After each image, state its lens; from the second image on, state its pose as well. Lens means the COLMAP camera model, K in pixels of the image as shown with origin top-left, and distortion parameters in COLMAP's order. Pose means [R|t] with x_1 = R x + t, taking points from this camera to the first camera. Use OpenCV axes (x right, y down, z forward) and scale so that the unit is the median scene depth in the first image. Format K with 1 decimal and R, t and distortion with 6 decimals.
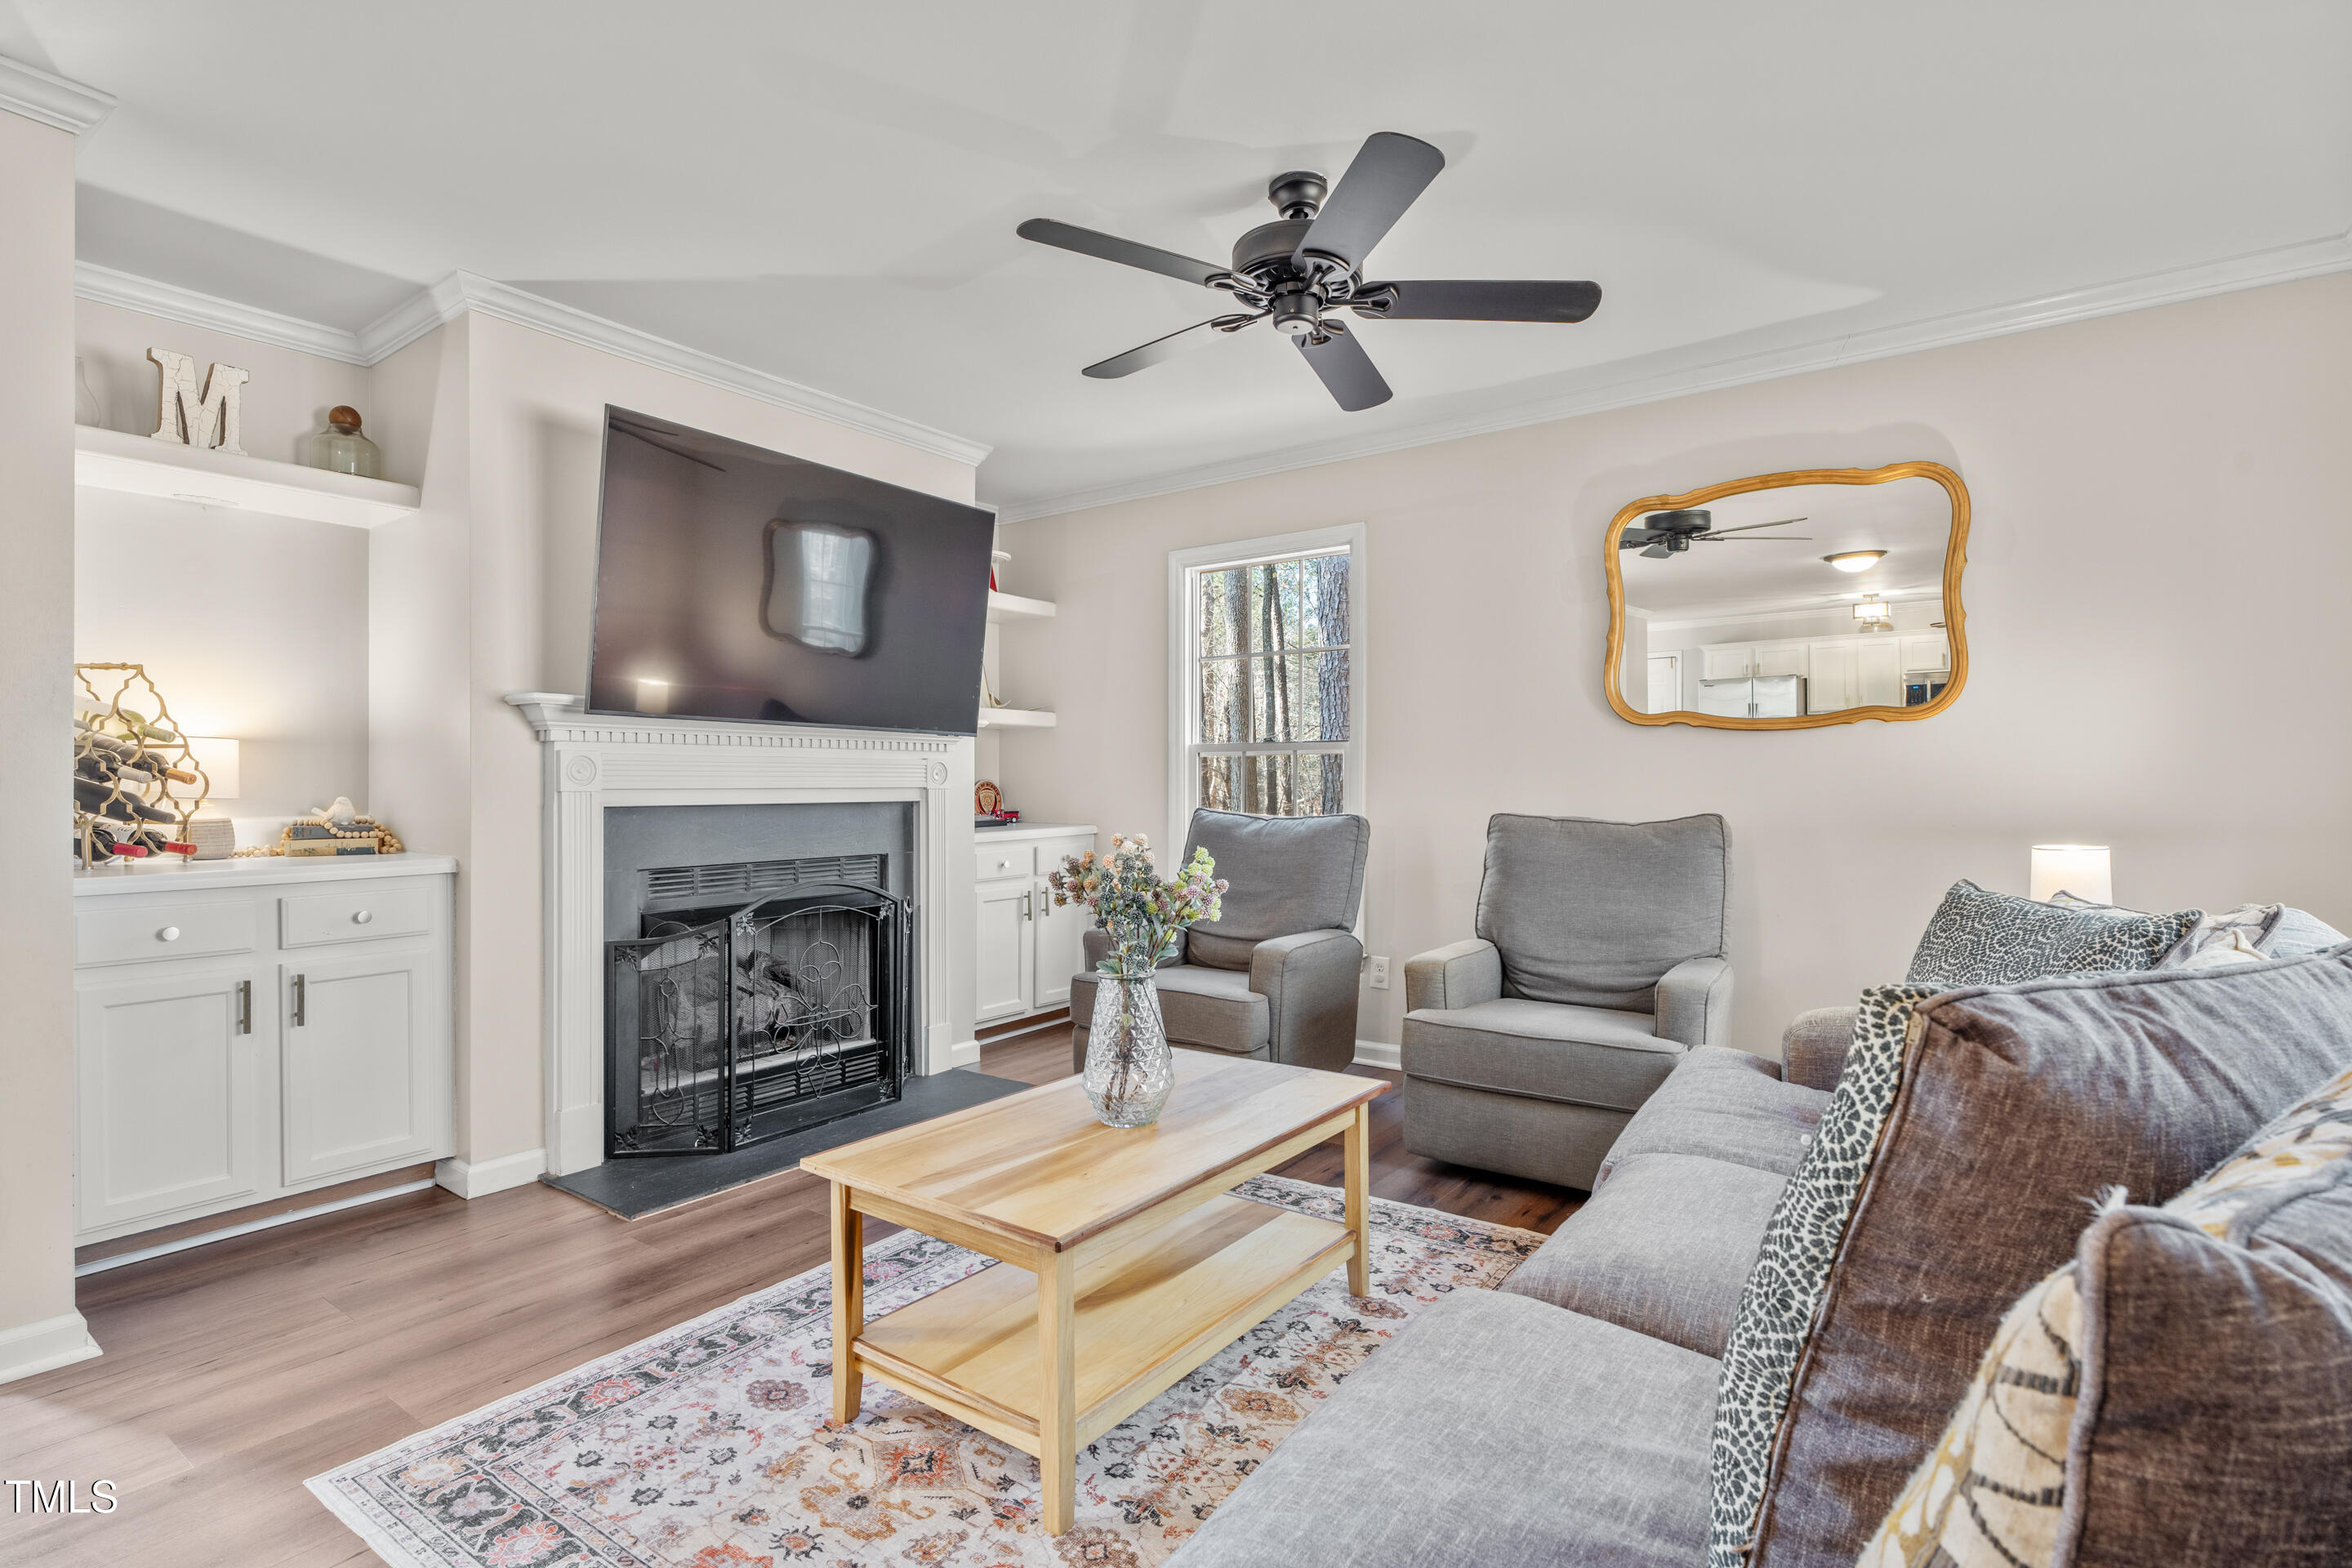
lens RADIAL K [[1133.1, 0, 1190.9], [0, 1133.1, 778.6], [0, 0, 1]] dist [-0.005917, -0.000572]
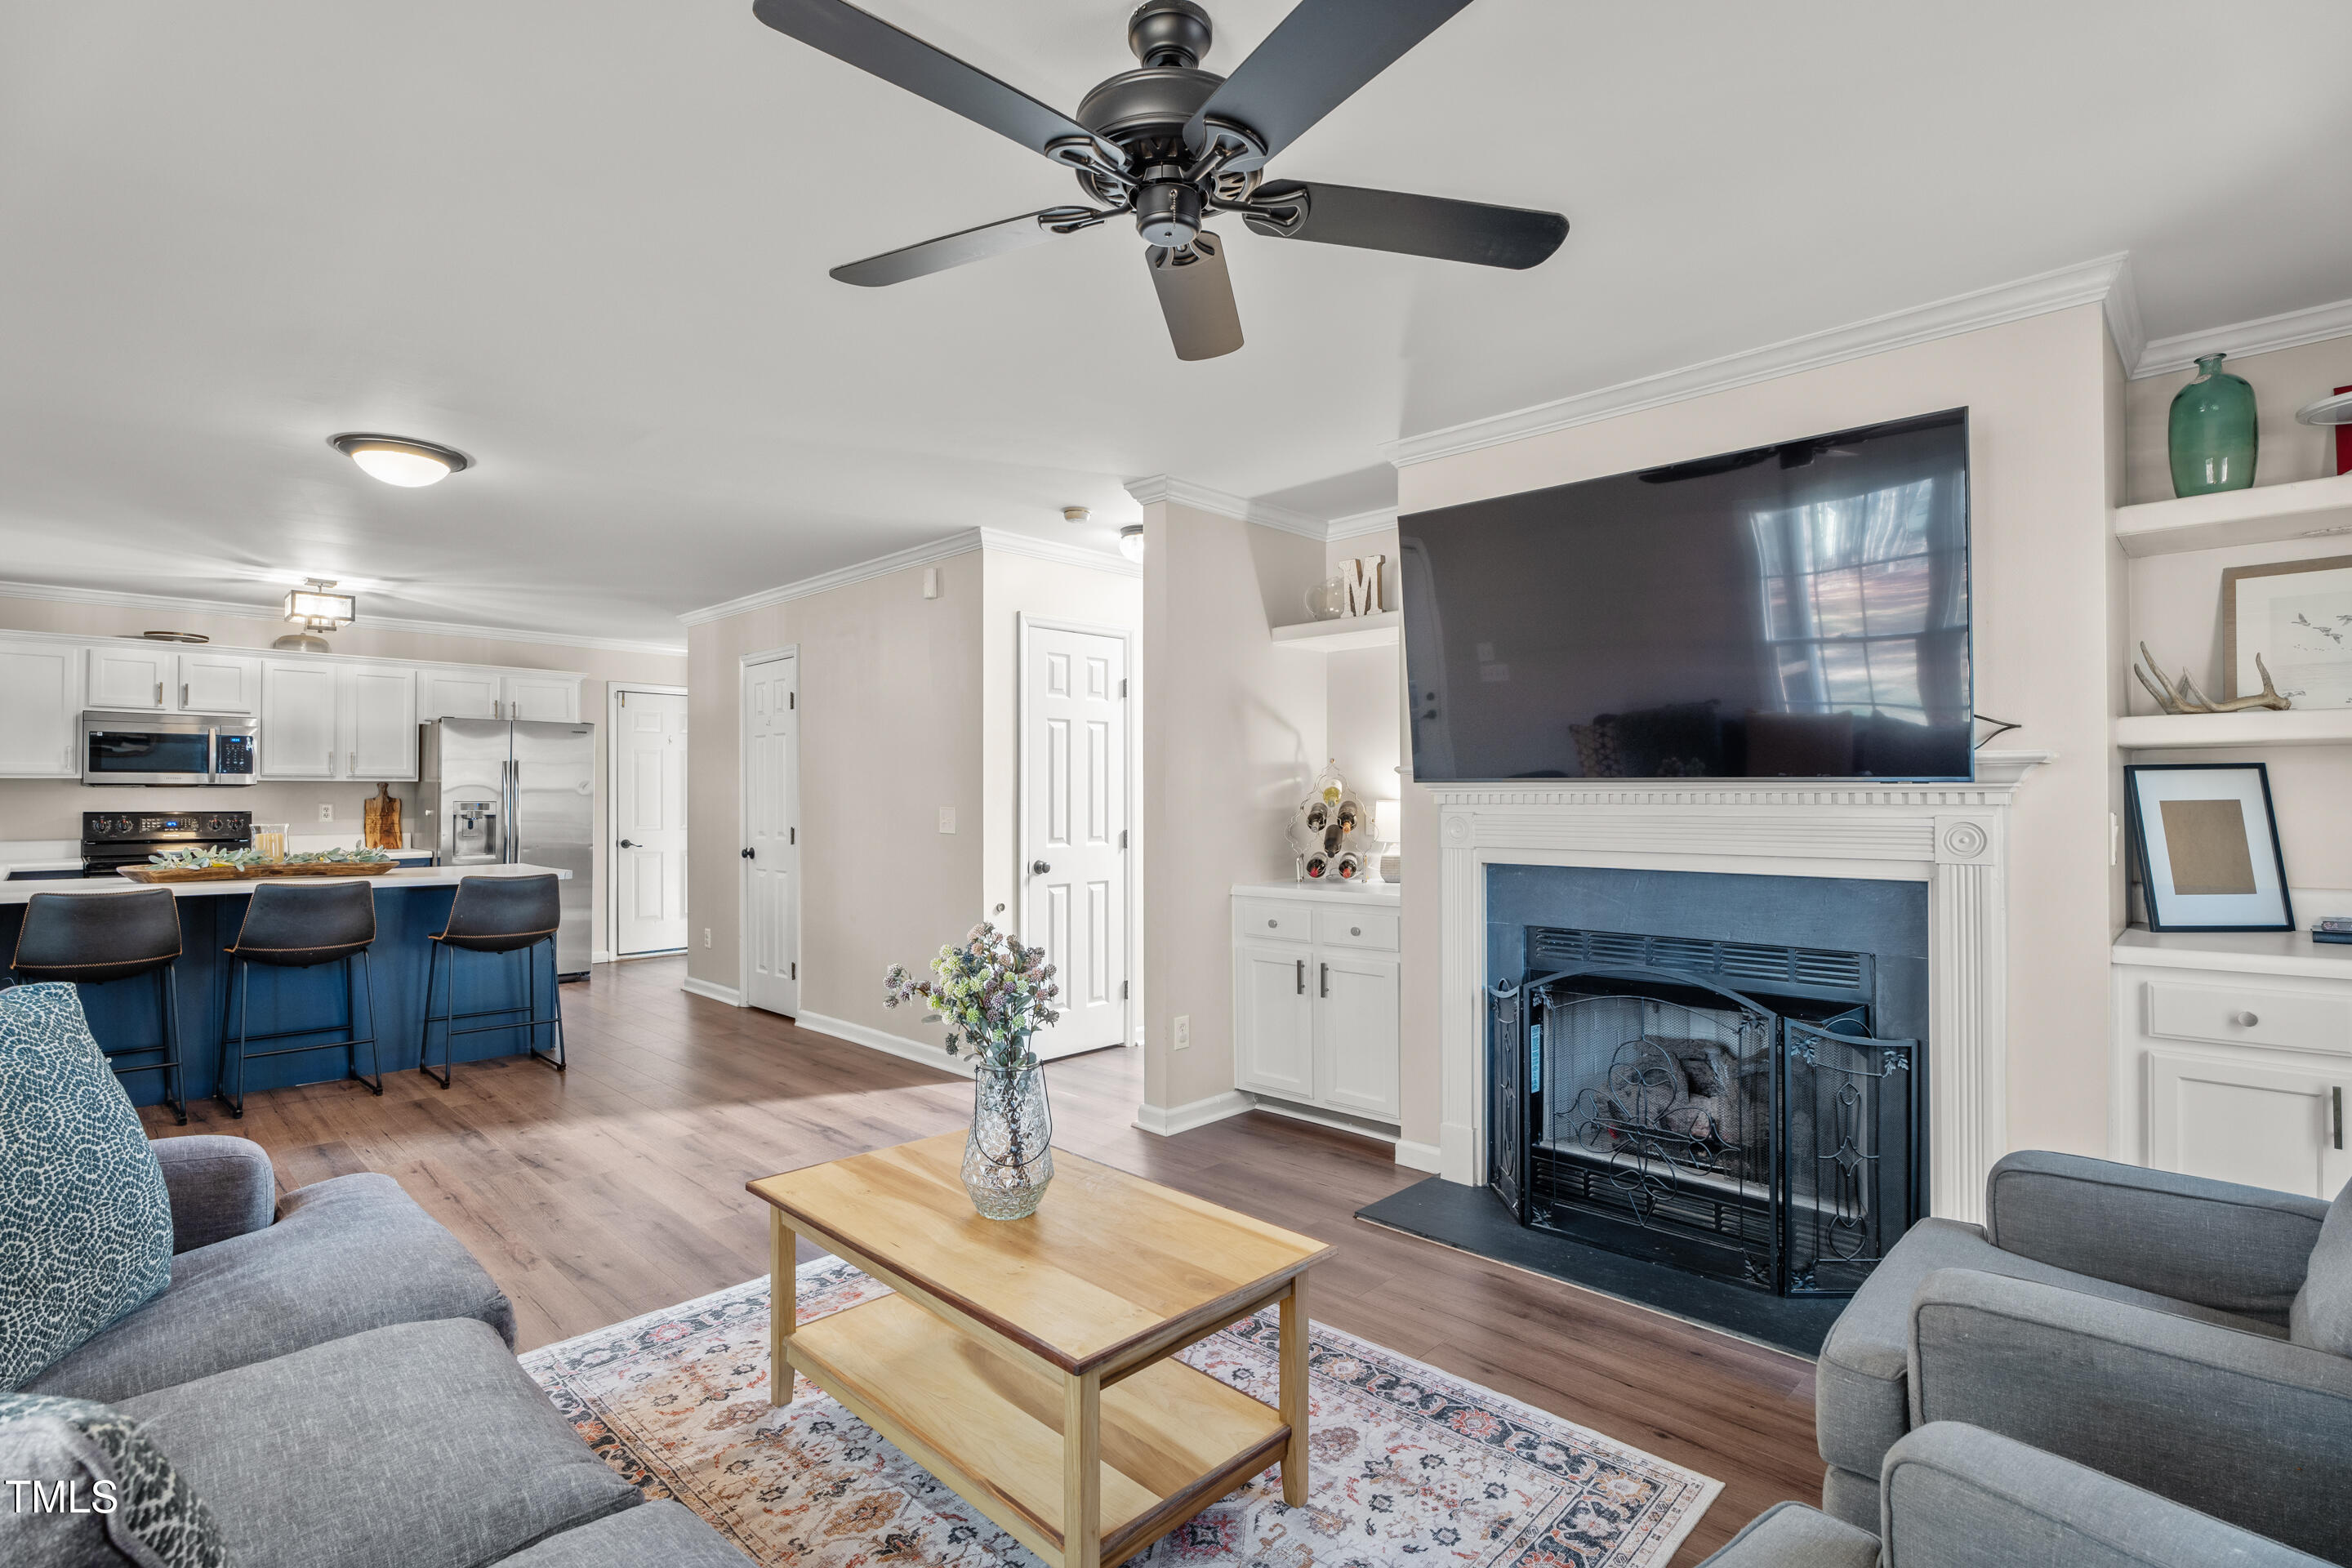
lens RADIAL K [[1133.1, 0, 1173.6], [0, 1133.1, 780.8], [0, 0, 1]] dist [-0.005917, -0.000572]
pose [[-0.156384, -0.011044, -0.987635, 0.636297], [0.006076, 0.999908, -0.012143, -0.044843], [0.987678, -0.007900, -0.156302, 0.909232]]
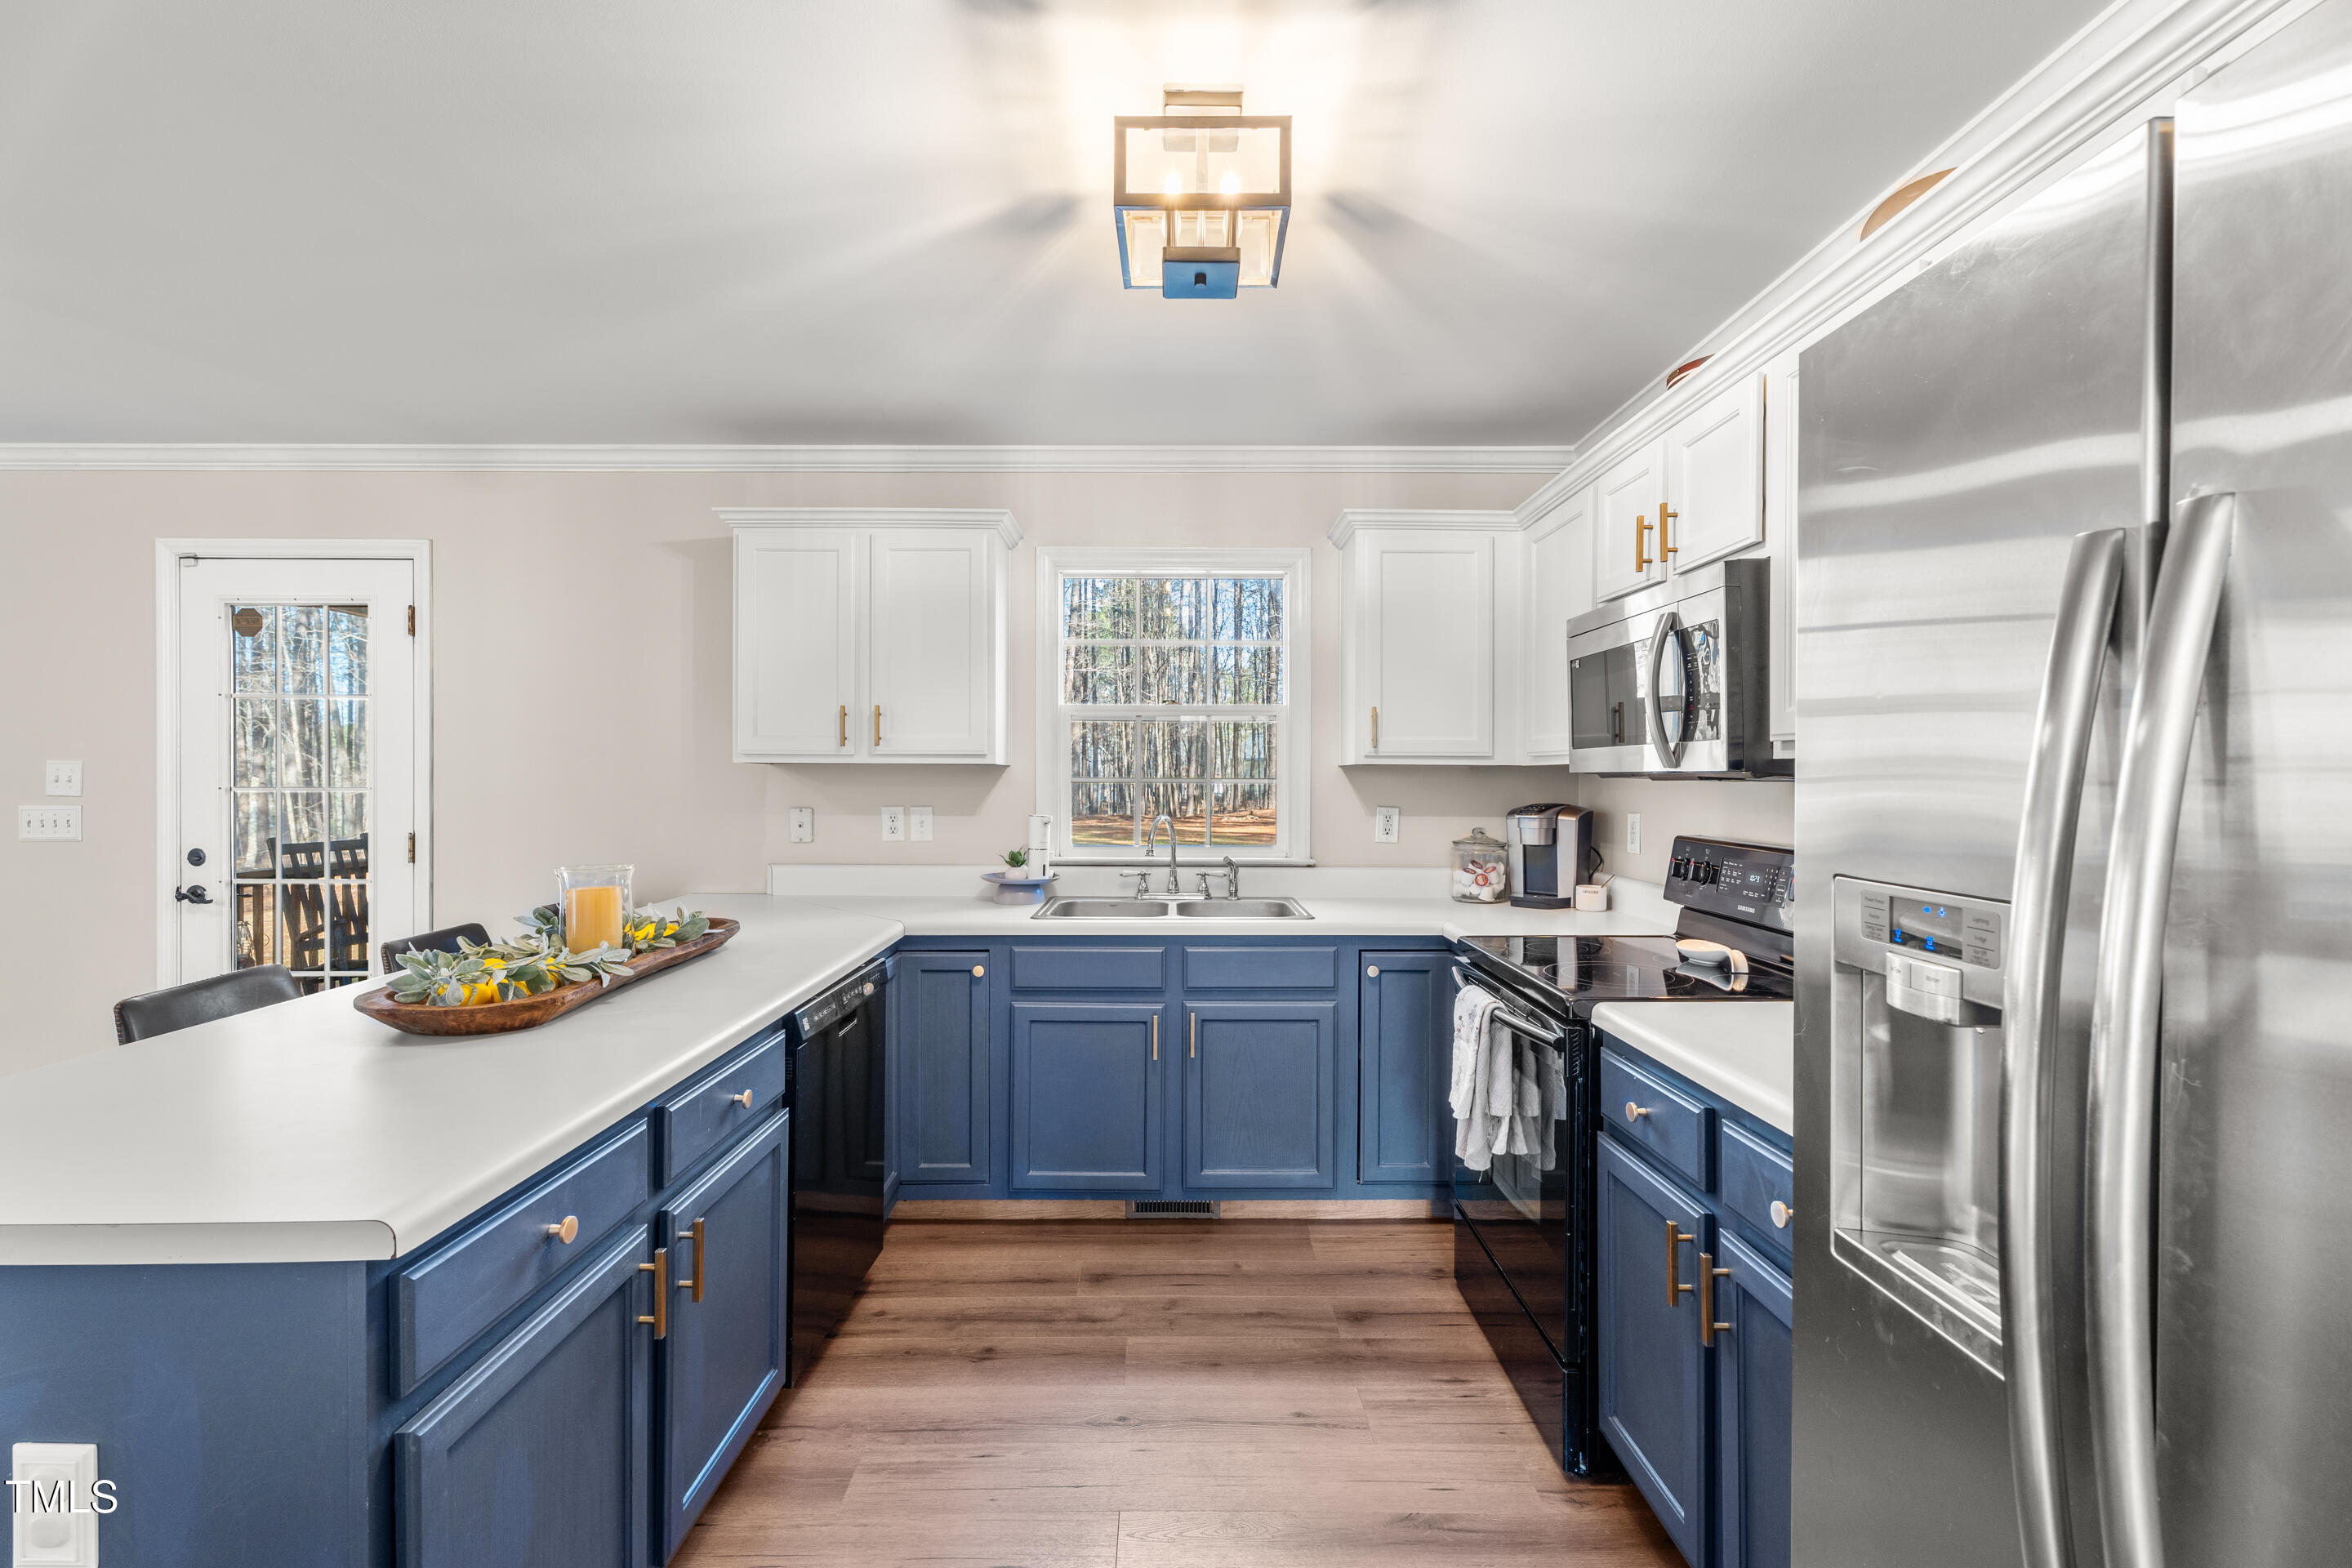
lens RADIAL K [[1040.7, 0, 1156.6], [0, 1040.7, 780.0], [0, 0, 1]] dist [-0.000500, 0.001163]
pose [[-0.581363, -0.000712, 0.813644, -1.491055], [-0.004193, 0.999989, -0.002121, -0.066765], [-0.813633, -0.004645, -0.581360, -0.502741]]
